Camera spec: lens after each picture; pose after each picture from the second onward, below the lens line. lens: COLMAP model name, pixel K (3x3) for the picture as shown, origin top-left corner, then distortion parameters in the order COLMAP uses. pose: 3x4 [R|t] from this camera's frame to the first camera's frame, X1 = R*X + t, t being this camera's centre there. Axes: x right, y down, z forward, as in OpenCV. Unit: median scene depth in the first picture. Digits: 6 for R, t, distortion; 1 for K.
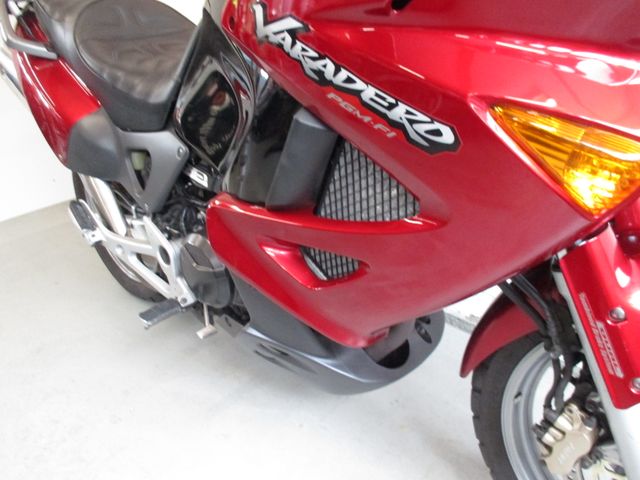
lens RADIAL K [[534.1, 0, 320.0], [0, 534.1, 240.0], [0, 0, 1]] dist [-0.015228, -0.009811]
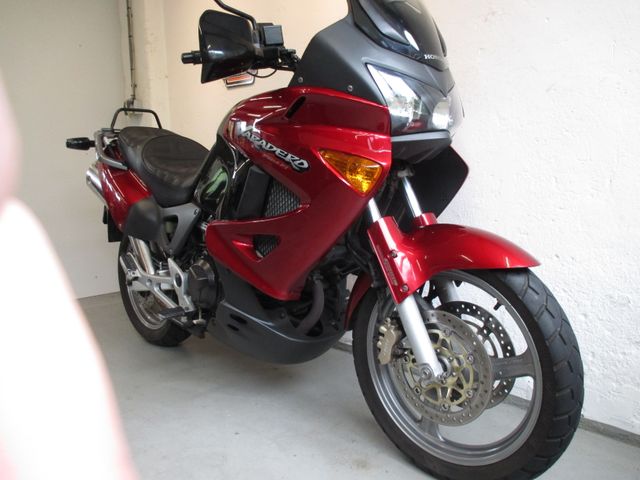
lens RADIAL K [[534.1, 0, 320.0], [0, 534.1, 240.0], [0, 0, 1]] dist [-0.015228, -0.009811]
pose [[0.998932, 0.036449, -0.028383, 0.178053], [-0.043581, 0.947338, -0.317255, 0.419045], [0.015324, 0.318154, 0.947915, -0.560208]]
